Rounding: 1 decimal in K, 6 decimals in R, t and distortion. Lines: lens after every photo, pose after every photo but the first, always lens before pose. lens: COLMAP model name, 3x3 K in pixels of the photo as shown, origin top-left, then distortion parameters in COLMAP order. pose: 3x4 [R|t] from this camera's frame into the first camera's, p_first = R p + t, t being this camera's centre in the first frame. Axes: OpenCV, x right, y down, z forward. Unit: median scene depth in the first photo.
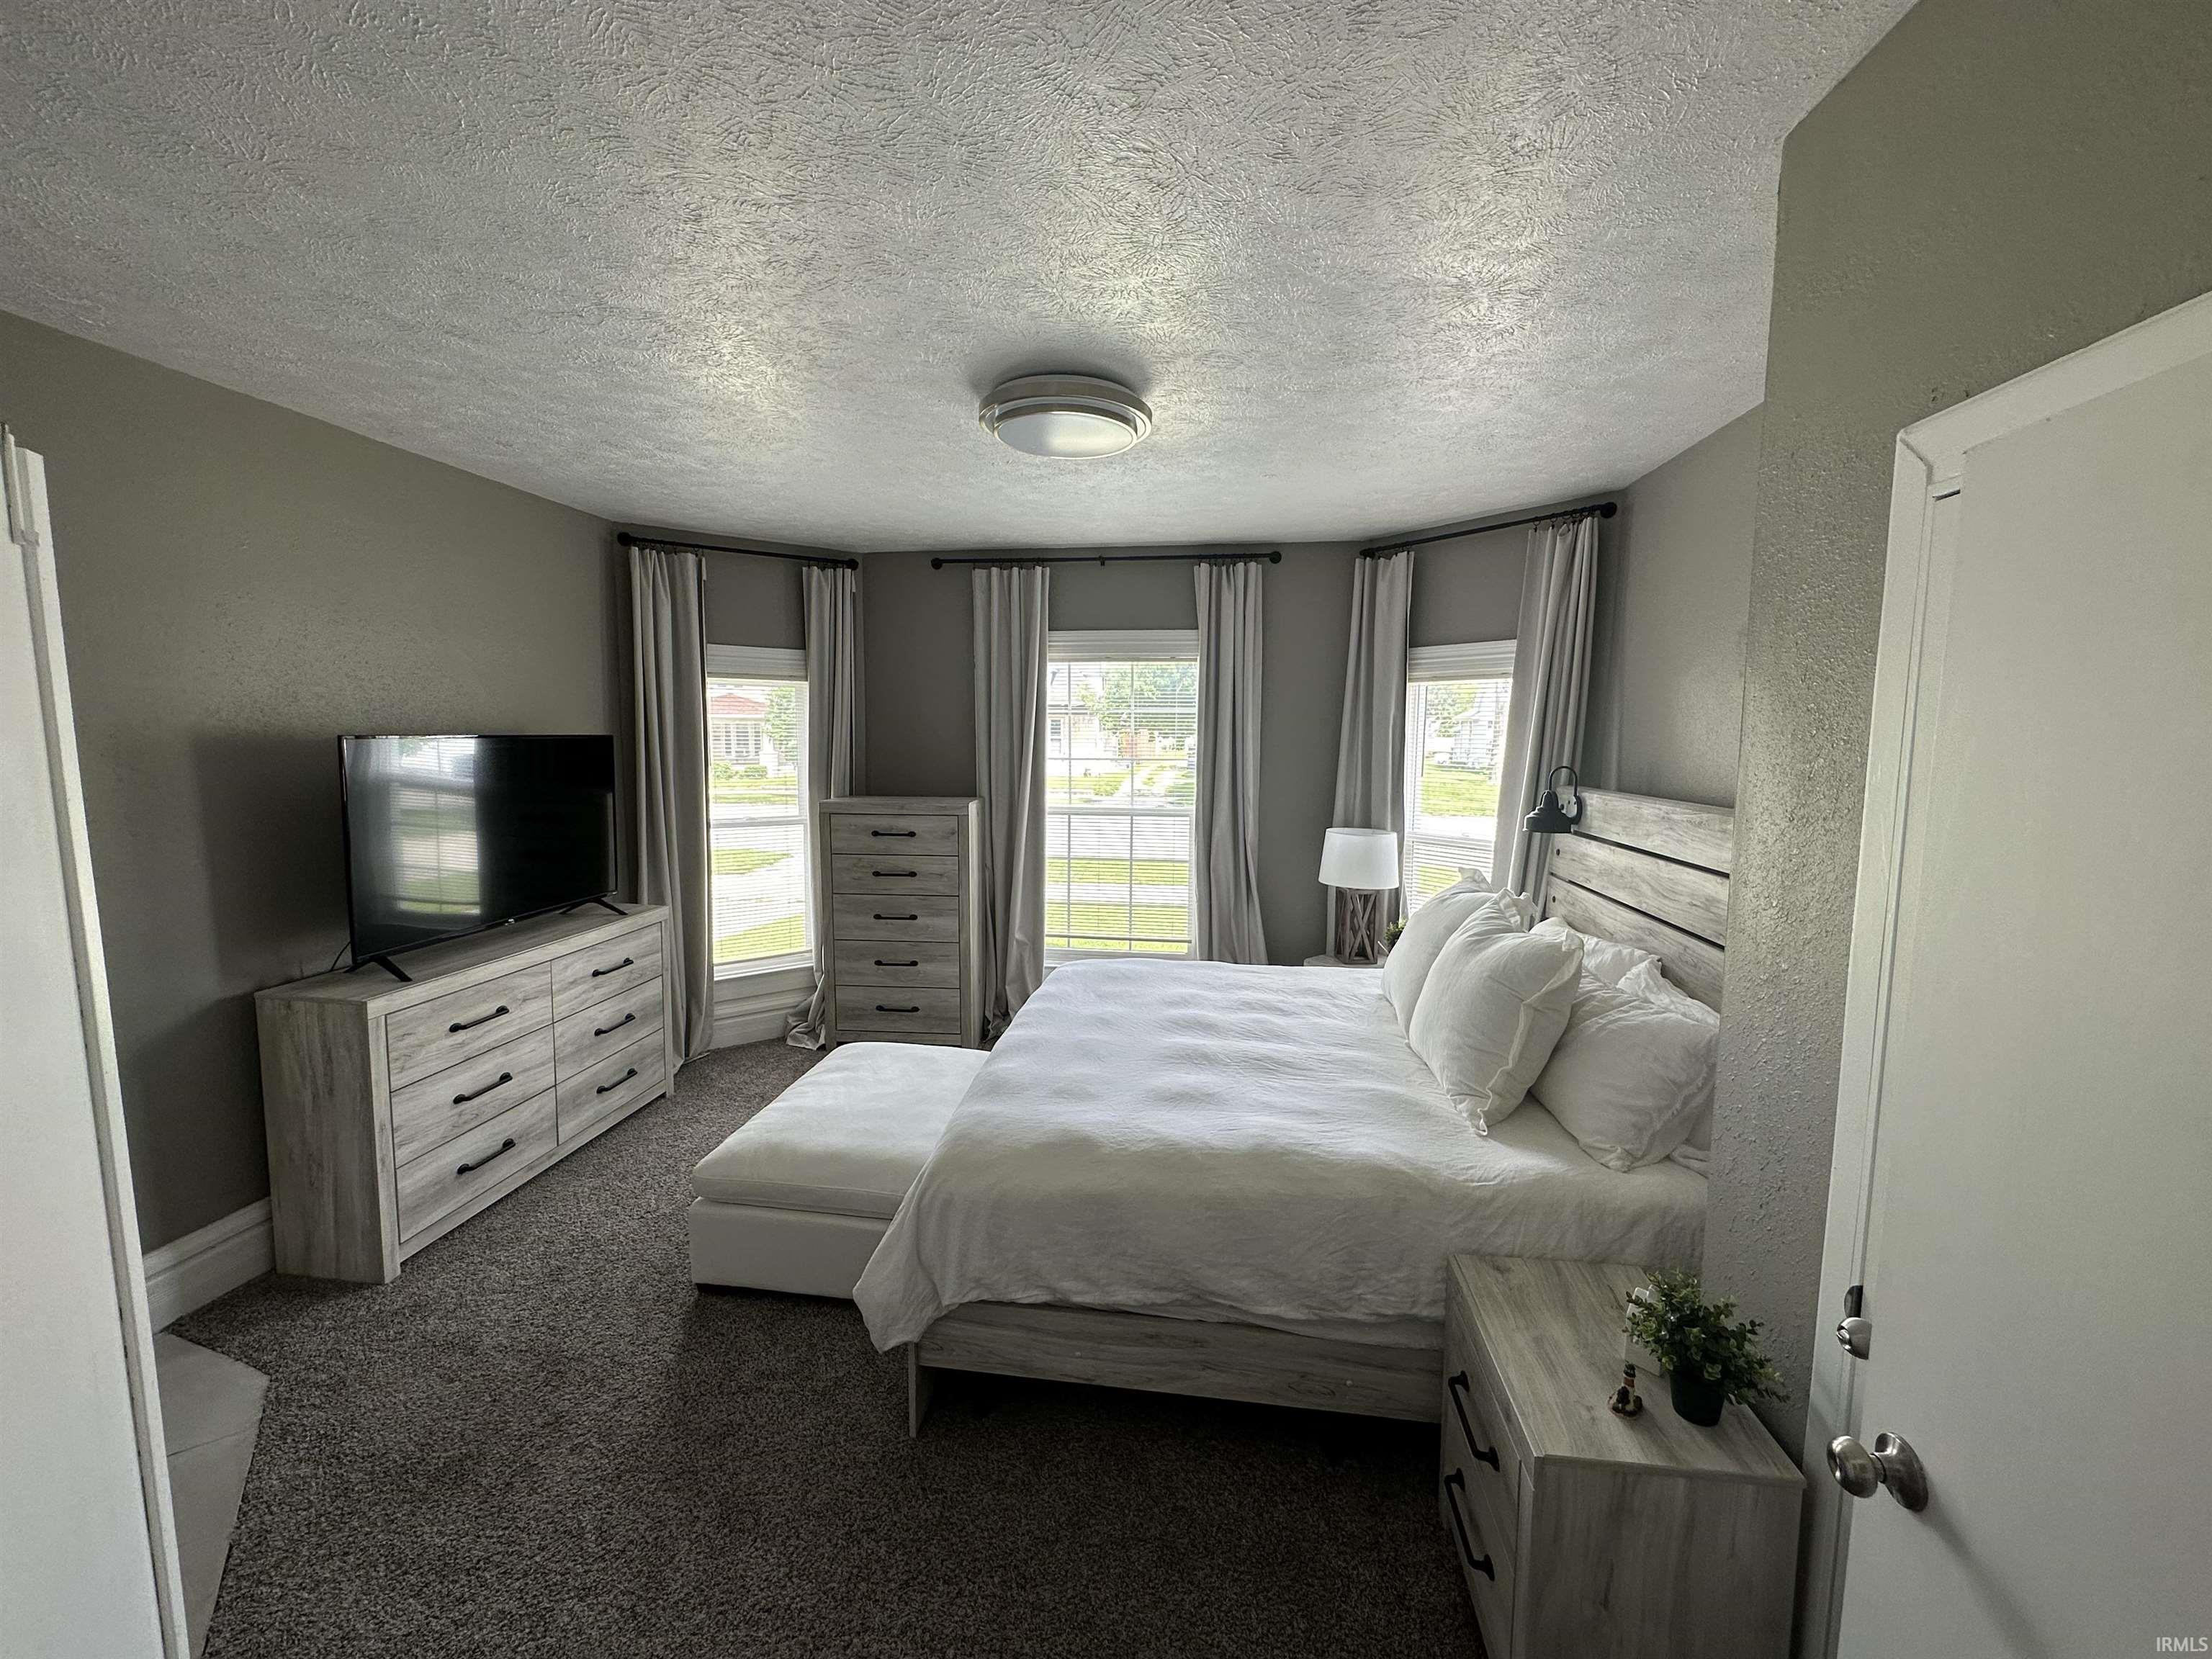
lens RADIAL K [[881.7, 0, 1105.7], [0, 881.7, 827.5], [0, 0, 1]] dist [-0.002580, -0.000006]
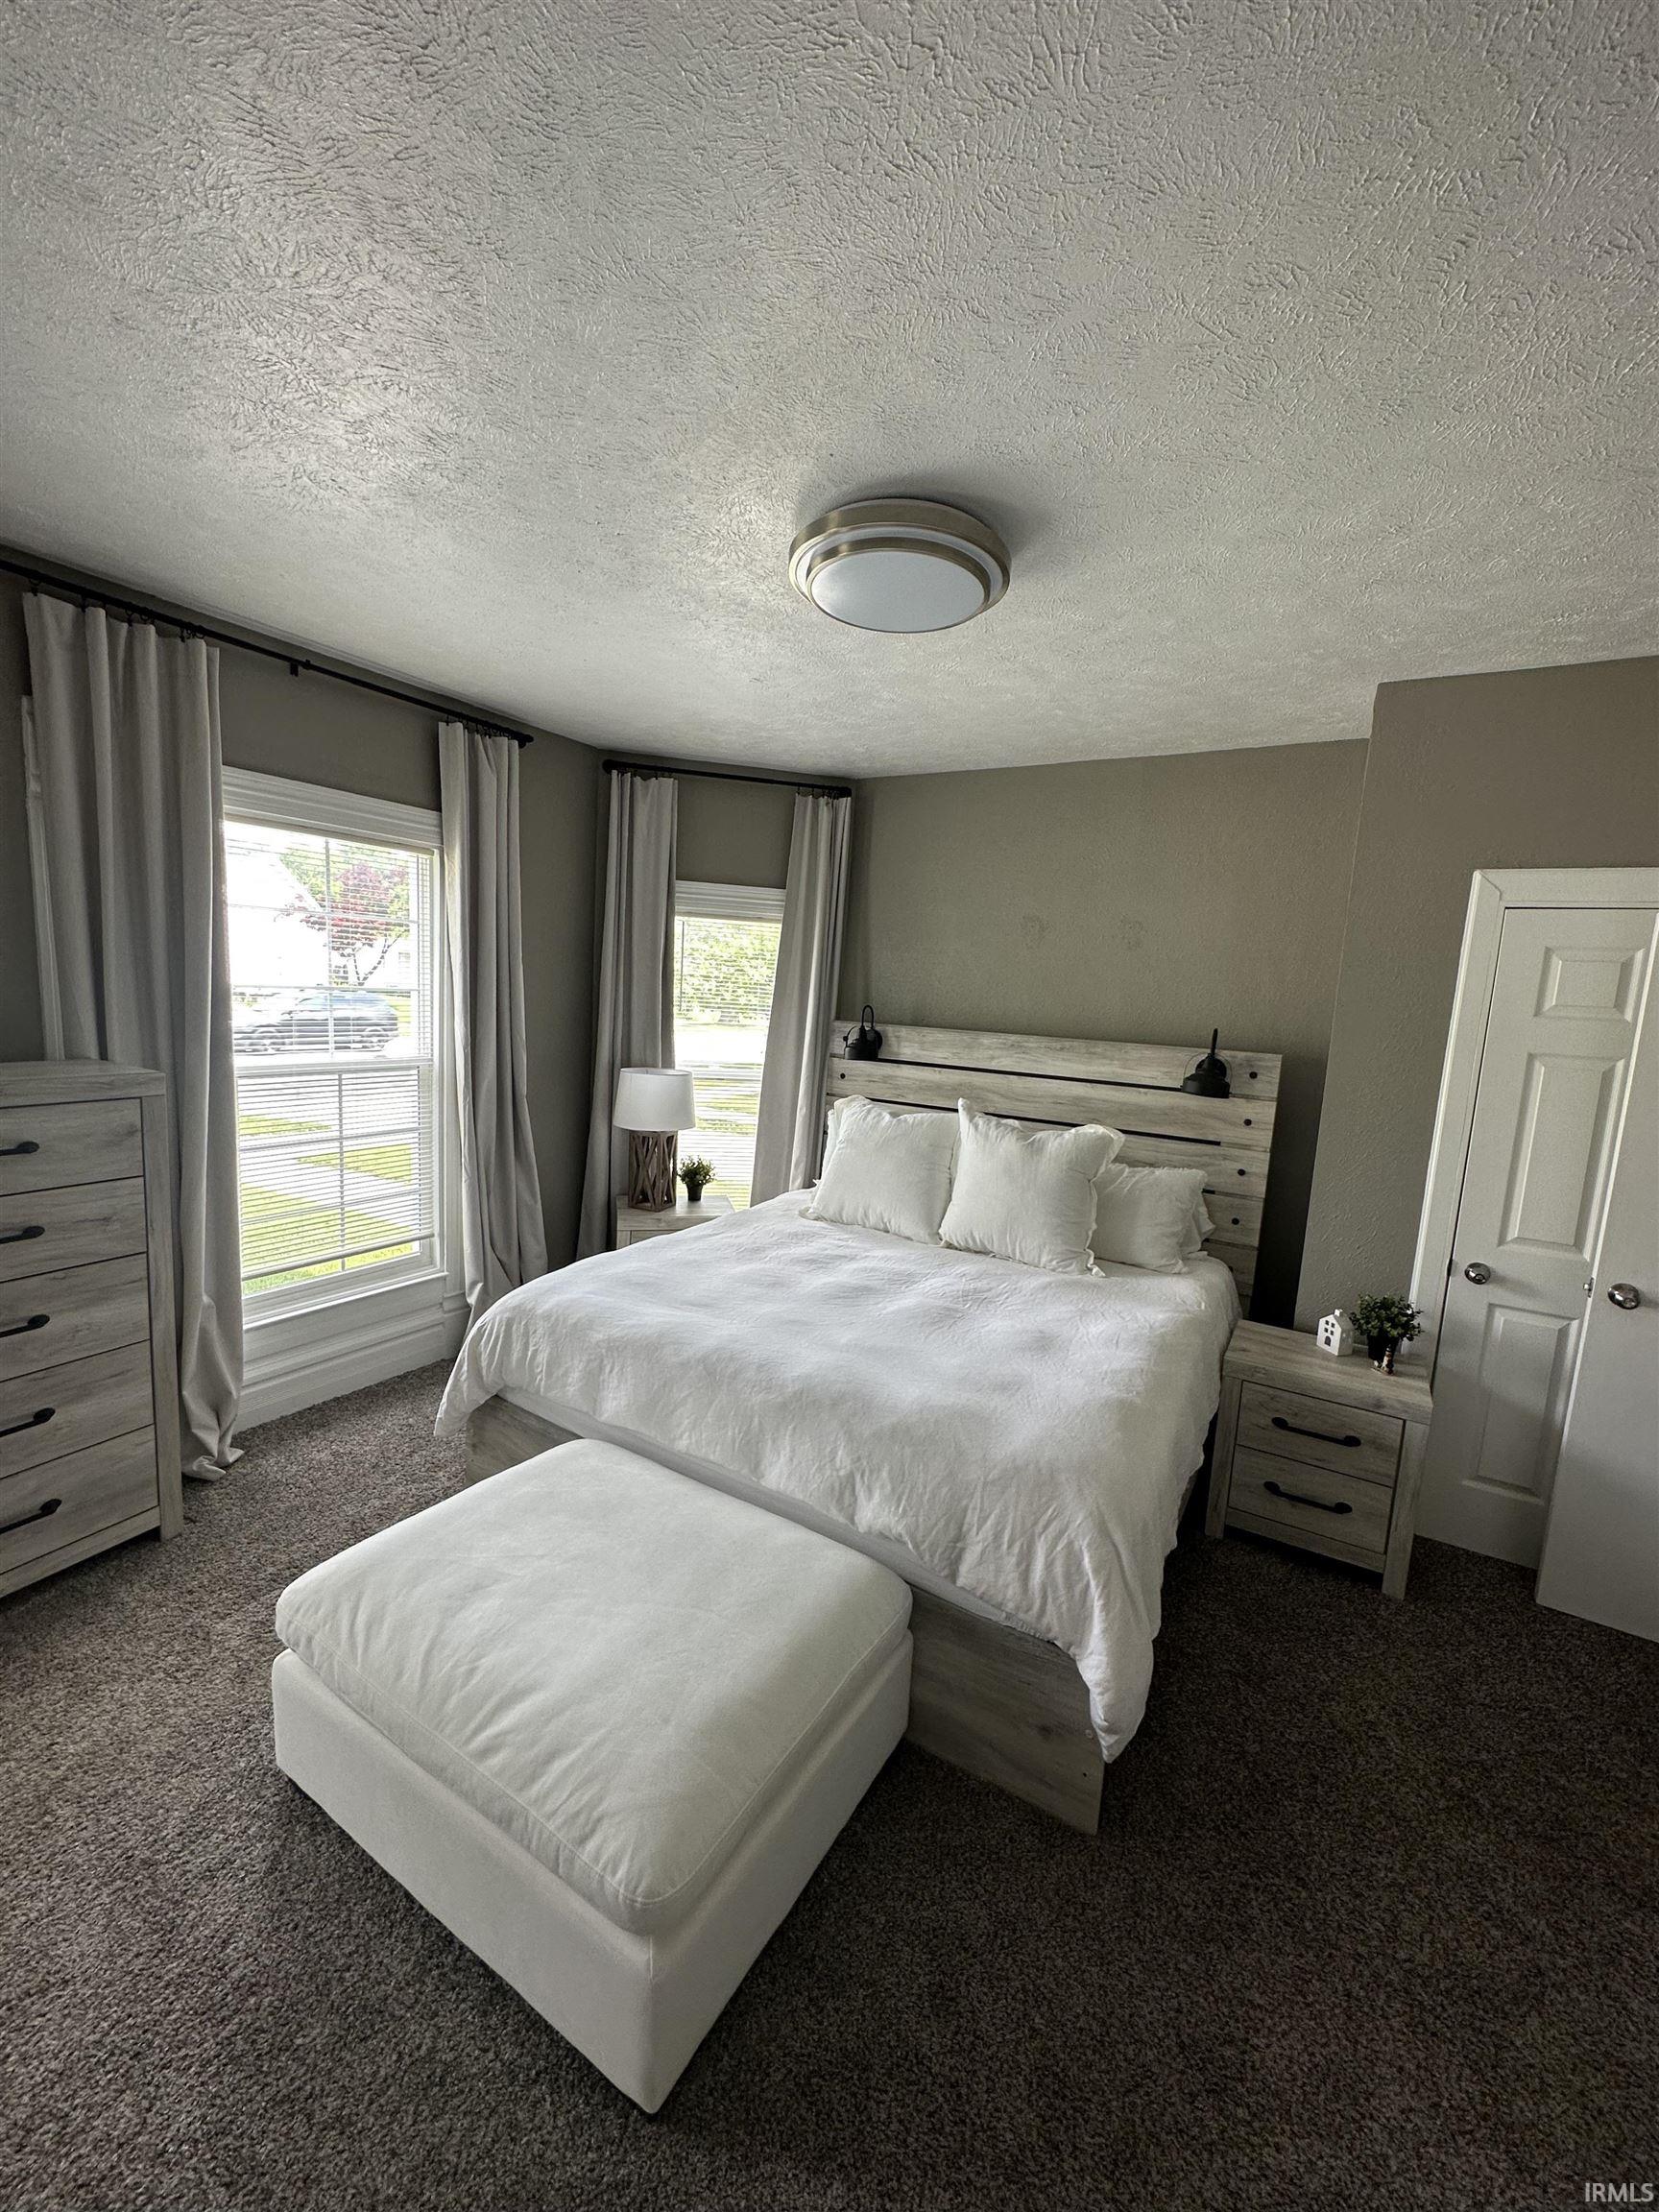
lens RADIAL K [[881.7, 0, 831.5], [0, 881.7, 1105.2], [0, 0, 1]] dist [-0.002580, -0.000006]
pose [[0.391771, -0.108370, 0.913658, -0.600068], [0.045386, 0.994106, 0.098451, -0.051851], [-0.918943, 0.002897, 0.394380, 0.538077]]
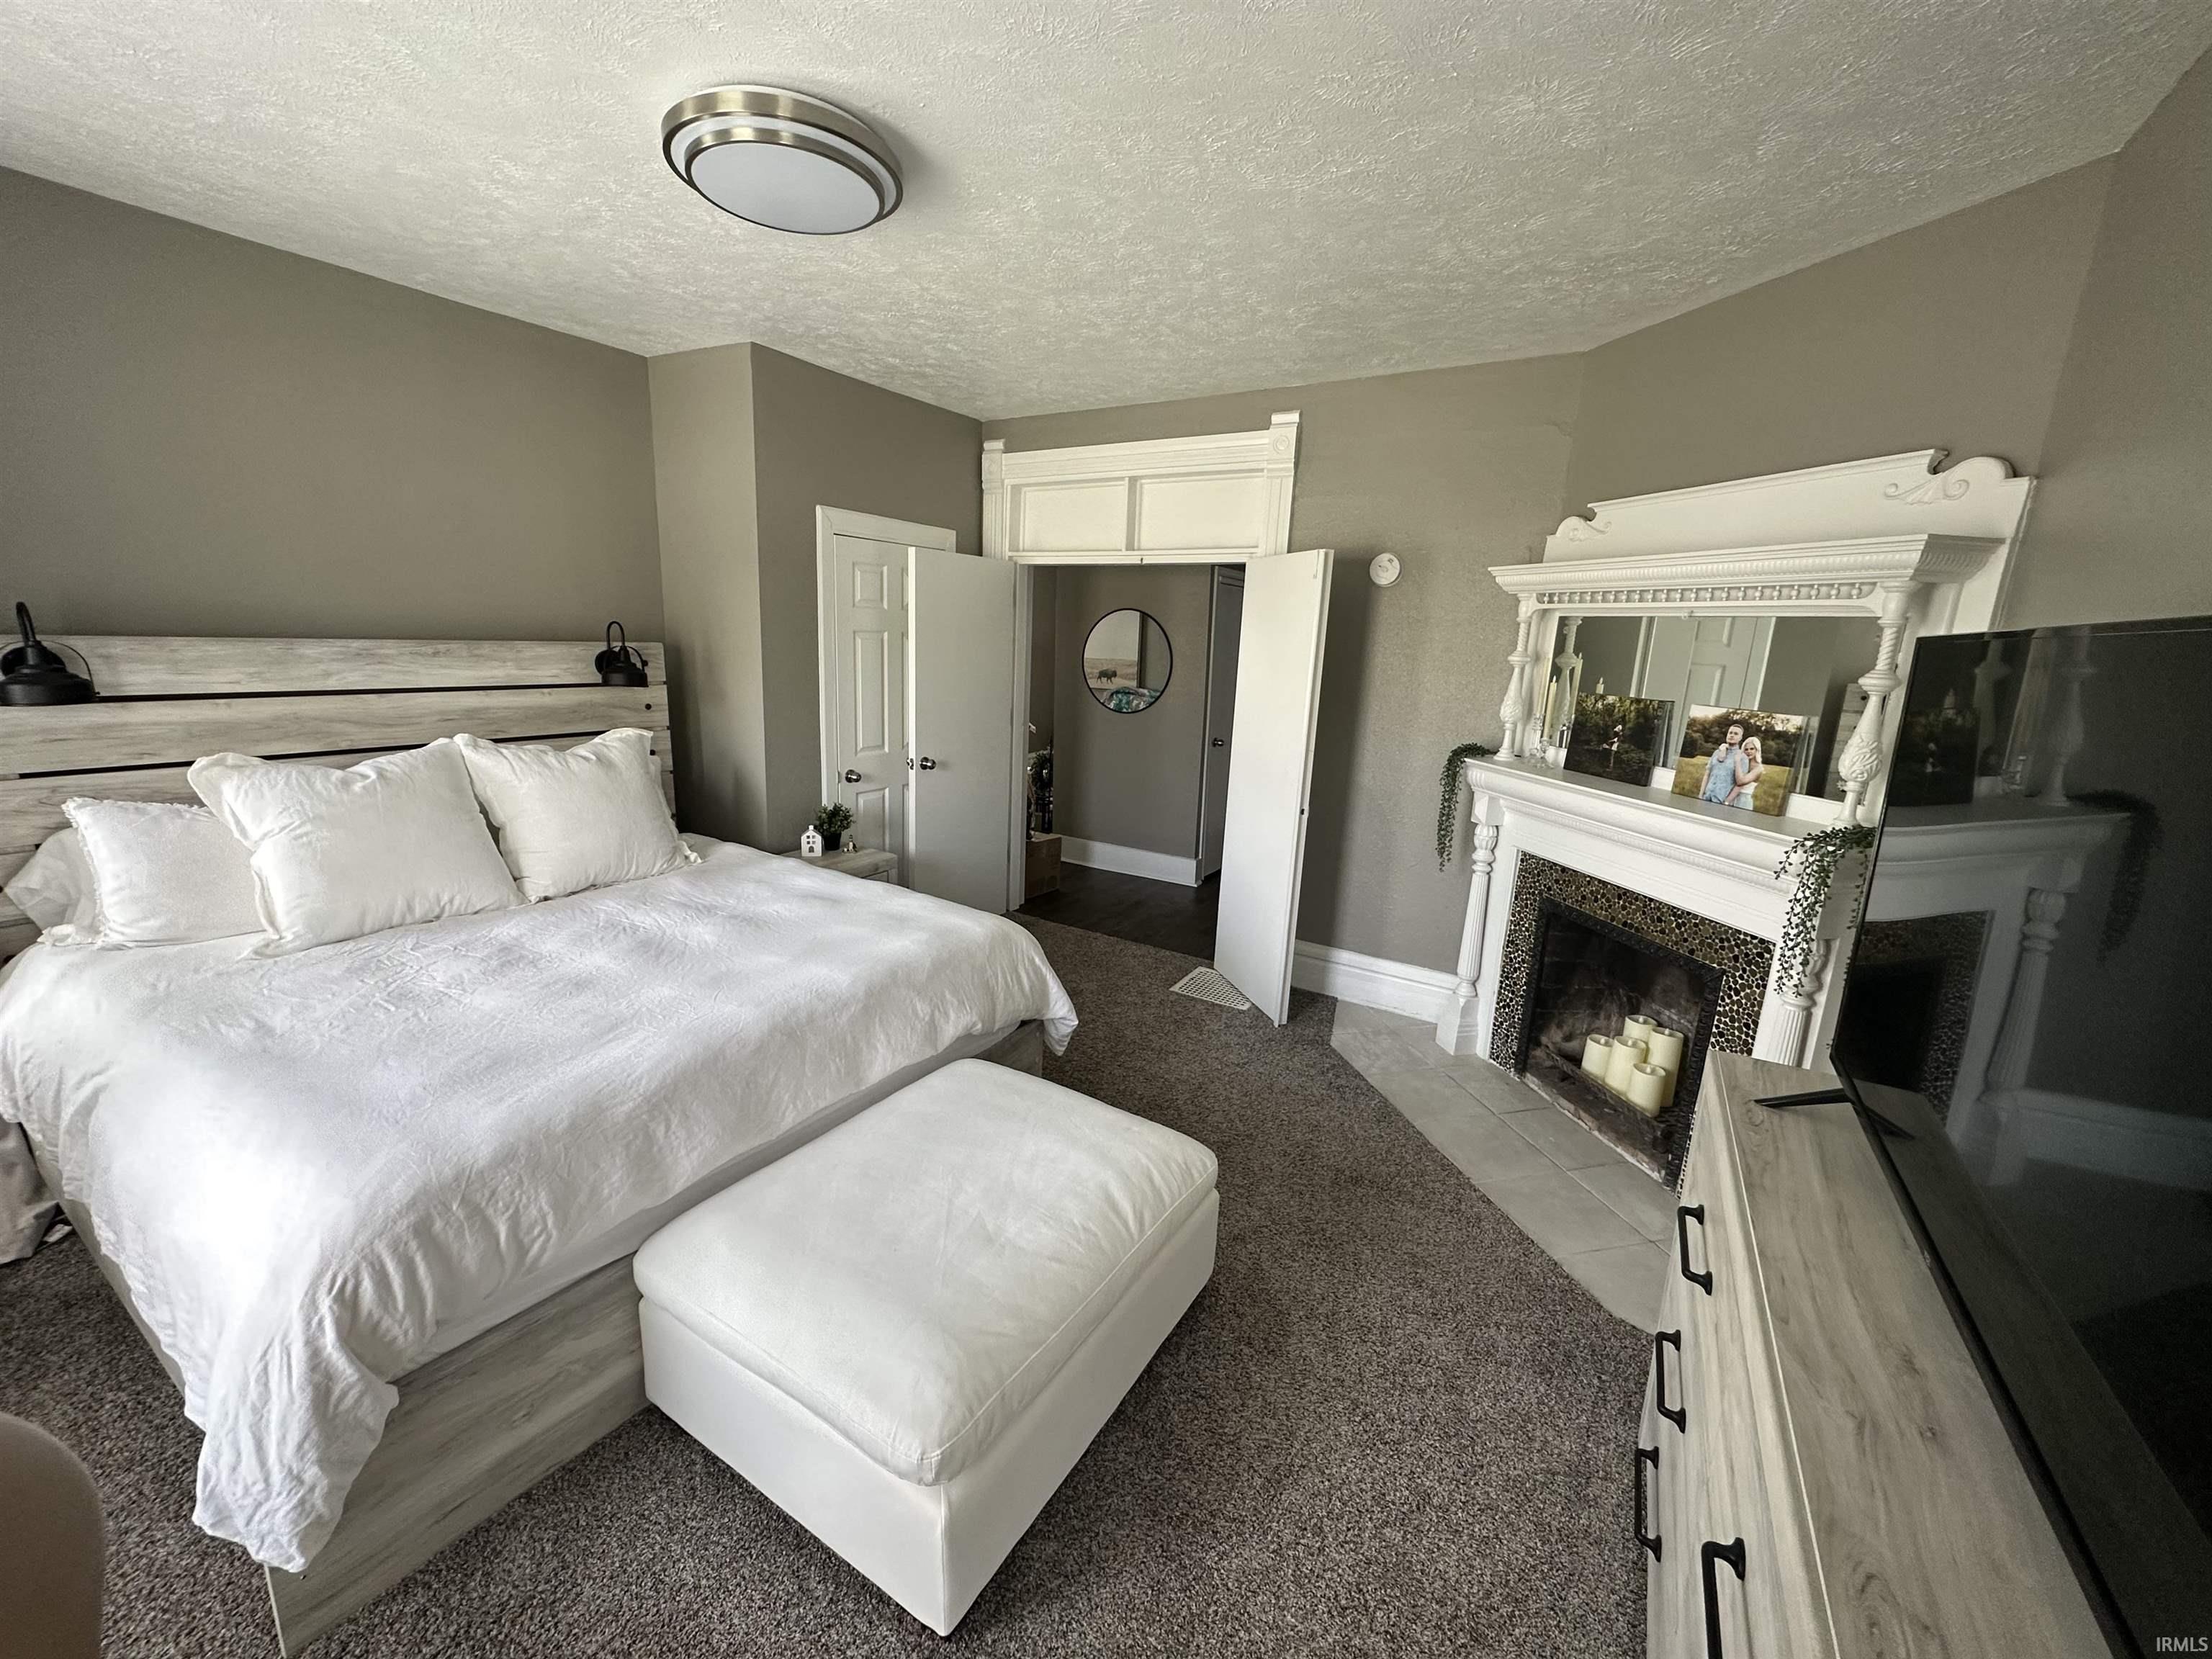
lens RADIAL K [[896.8, 0, 1099.9], [0, 896.8, 816.4], [0, 0, 1]] dist [0.018722, -0.000065]
pose [[-0.912019, -0.128604, 0.389464, -0.485637], [-0.004718, 0.952797, 0.303572, -0.123207], [-0.410121, 0.275026, -0.869576, 1.247728]]
